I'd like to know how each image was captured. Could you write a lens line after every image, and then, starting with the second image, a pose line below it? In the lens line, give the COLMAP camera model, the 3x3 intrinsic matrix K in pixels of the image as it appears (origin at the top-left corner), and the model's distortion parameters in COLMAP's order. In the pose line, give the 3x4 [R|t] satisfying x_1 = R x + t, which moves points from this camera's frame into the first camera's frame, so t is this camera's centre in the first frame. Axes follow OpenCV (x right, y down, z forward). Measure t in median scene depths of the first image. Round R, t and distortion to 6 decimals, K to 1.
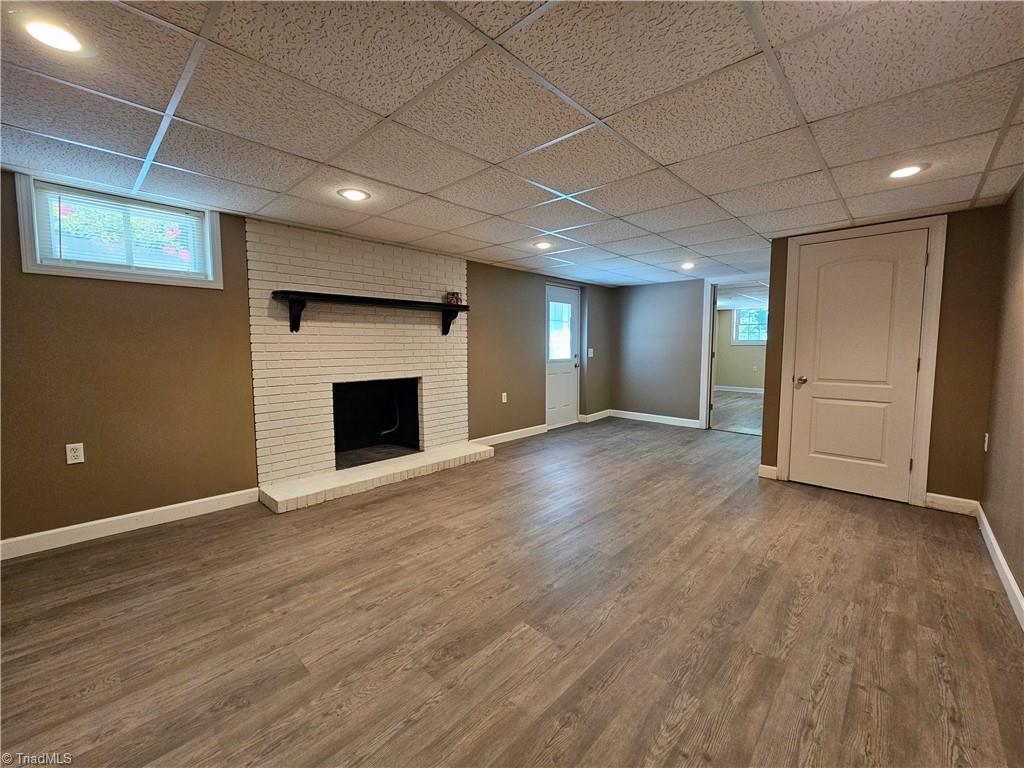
lens RADIAL K [[419.0, 0, 512.0], [0, 419.0, 384.0], [0, 0, 1]] dist [0.001021, 0.000313]
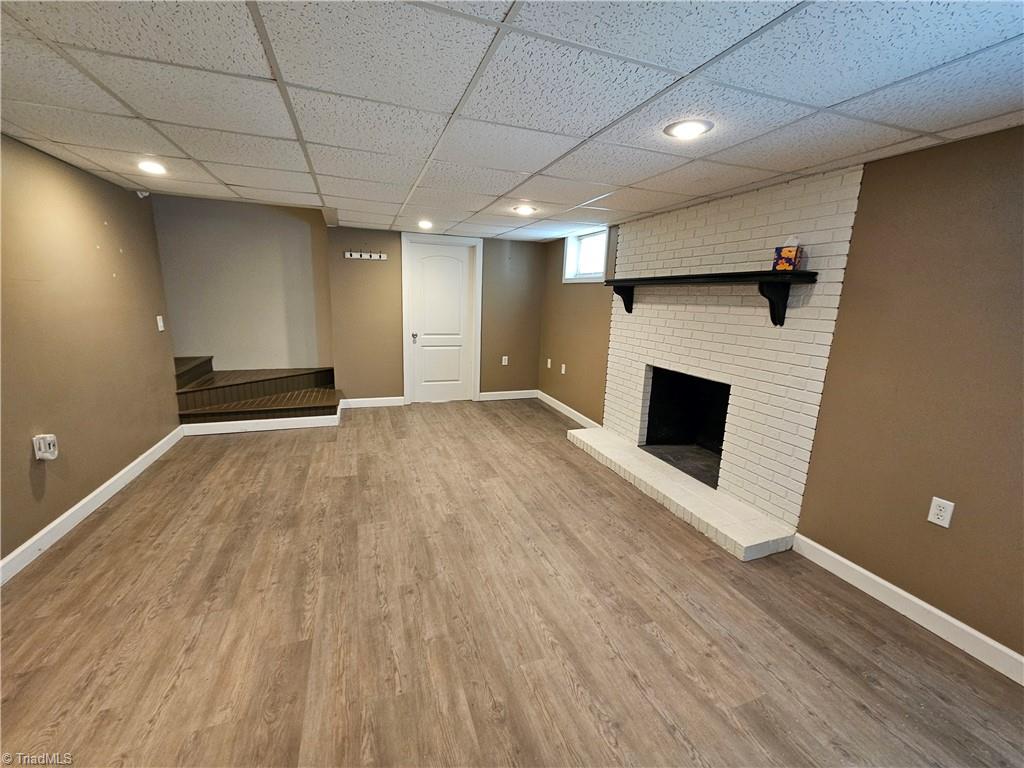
lens RADIAL K [[419.0, 0, 512.0], [0, 419.0, 384.0], [0, 0, 1]] dist [0.001021, 0.000313]
pose [[-0.444897, 0.168304, -0.879625, 0.856722], [-0.118043, 0.962594, 0.243882, -0.226234], [0.887768, 0.212336, -0.408388, 1.539979]]
